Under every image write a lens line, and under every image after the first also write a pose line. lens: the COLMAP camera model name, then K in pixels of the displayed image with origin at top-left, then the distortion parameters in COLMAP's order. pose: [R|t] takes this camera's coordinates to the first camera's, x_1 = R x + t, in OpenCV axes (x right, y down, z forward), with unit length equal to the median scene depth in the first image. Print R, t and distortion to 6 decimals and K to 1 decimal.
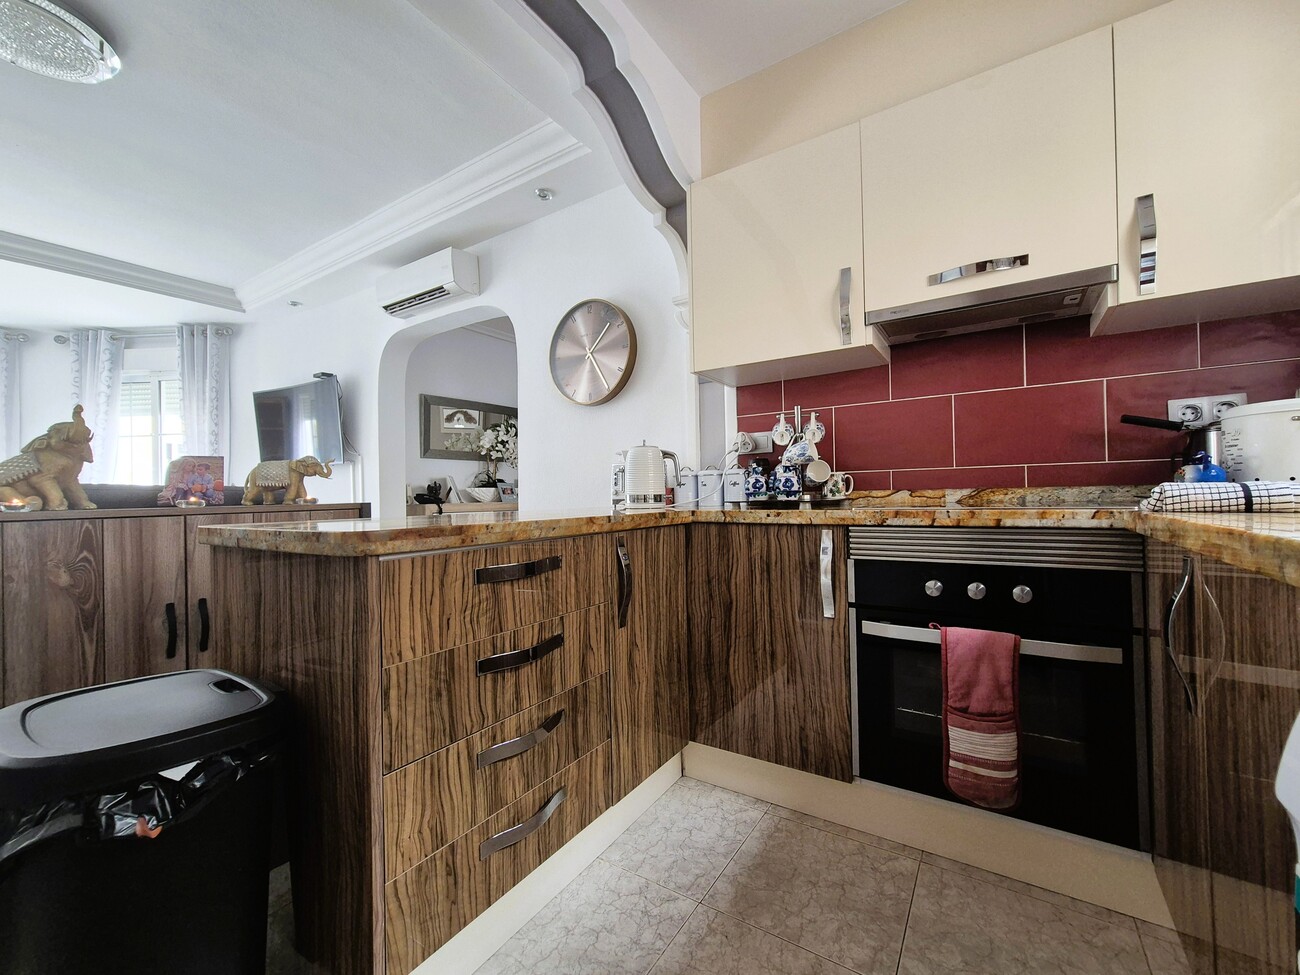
lens RADIAL K [[539.0, 0, 650.0], [0, 539.0, 487.5], [0, 0, 1]] dist [0.000459, 0.000420]
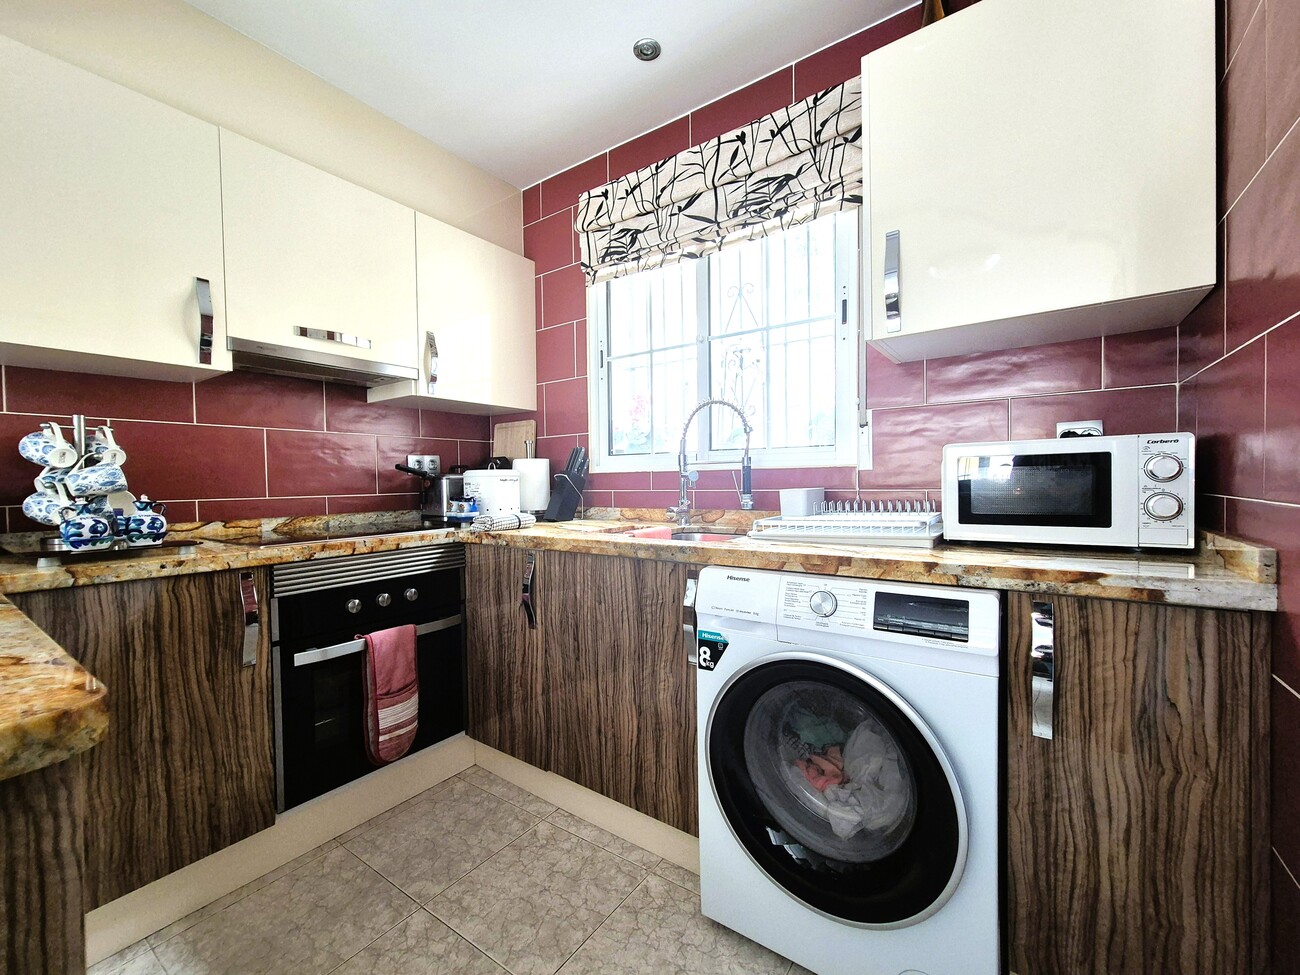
lens RADIAL K [[539.0, 0, 650.0], [0, 539.0, 487.5], [0, 0, 1]] dist [0.000459, 0.000420]
pose [[0.027460, 0.004972, 0.999611, -0.473817], [0.001373, 0.999987, -0.005012, -0.051071], [-0.999622, 0.001510, 0.027453, 0.221971]]
